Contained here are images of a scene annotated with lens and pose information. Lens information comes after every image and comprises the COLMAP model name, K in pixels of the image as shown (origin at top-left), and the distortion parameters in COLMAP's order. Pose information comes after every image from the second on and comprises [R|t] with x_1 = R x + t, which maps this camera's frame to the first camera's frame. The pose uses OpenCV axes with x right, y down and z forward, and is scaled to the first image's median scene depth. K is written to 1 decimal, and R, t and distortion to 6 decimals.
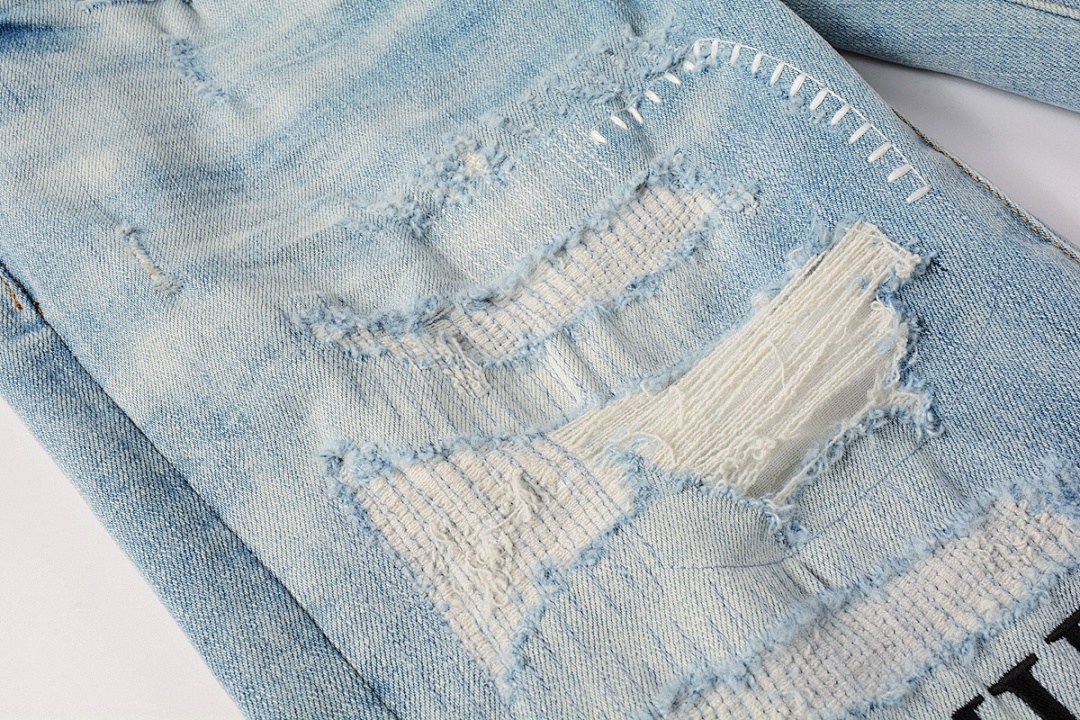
lens RADIAL K [[997.7, 0, 540.0], [0, 997.7, 360.0], [0, 0, 1]] dist [-0.008346, -0.017108]
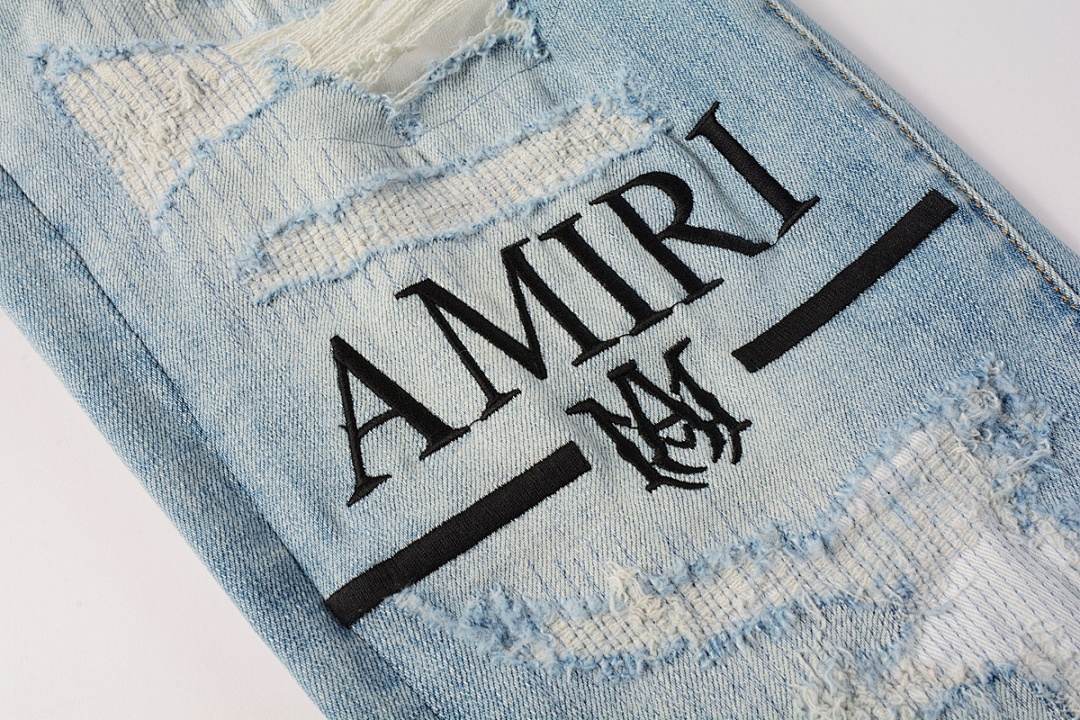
lens RADIAL K [[997.7, 0, 540.0], [0, 997.7, 360.0], [0, 0, 1]] dist [-0.008346, -0.017108]
pose [[0.999467, 0.020557, 0.025363, 0.394797], [-0.023810, 0.990500, 0.135433, 0.292967], [-0.022338, -0.135965, 0.990462, -0.271381]]
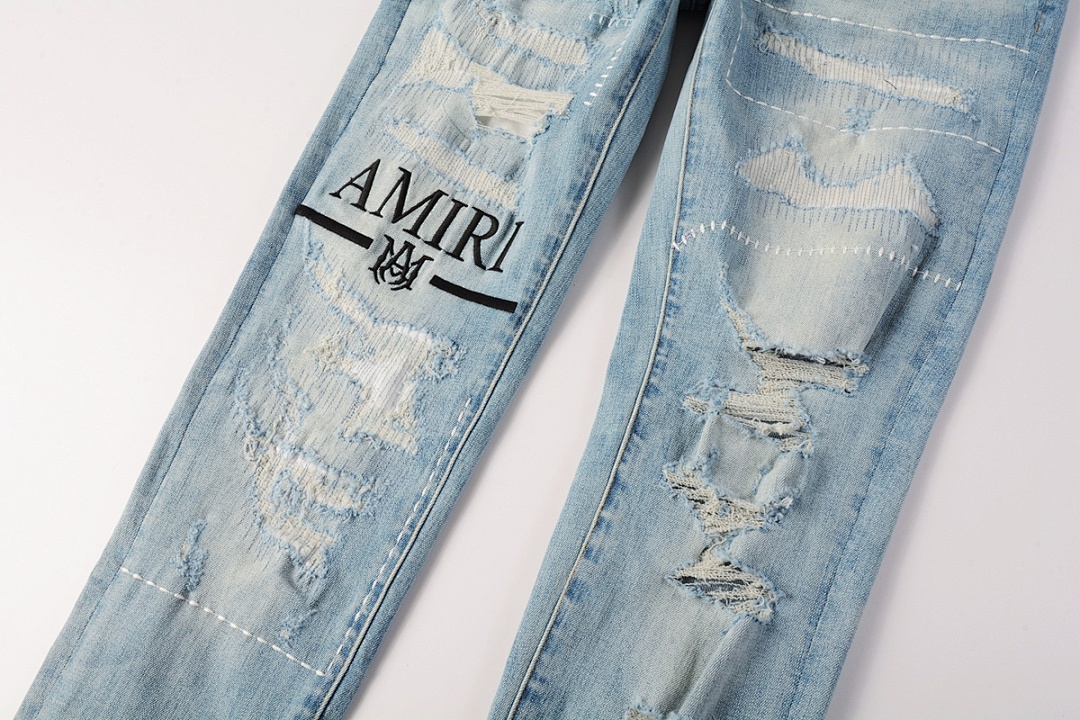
lens RADIAL K [[997.7, 0, 540.0], [0, 997.7, 360.0], [0, 0, 1]] dist [-0.008346, -0.017108]
pose [[0.446975, 0.842877, -0.299619, 1.890991], [-0.711726, 0.537987, 0.451682, -1.012612], [0.541903, 0.011356, 0.840364, -1.528988]]
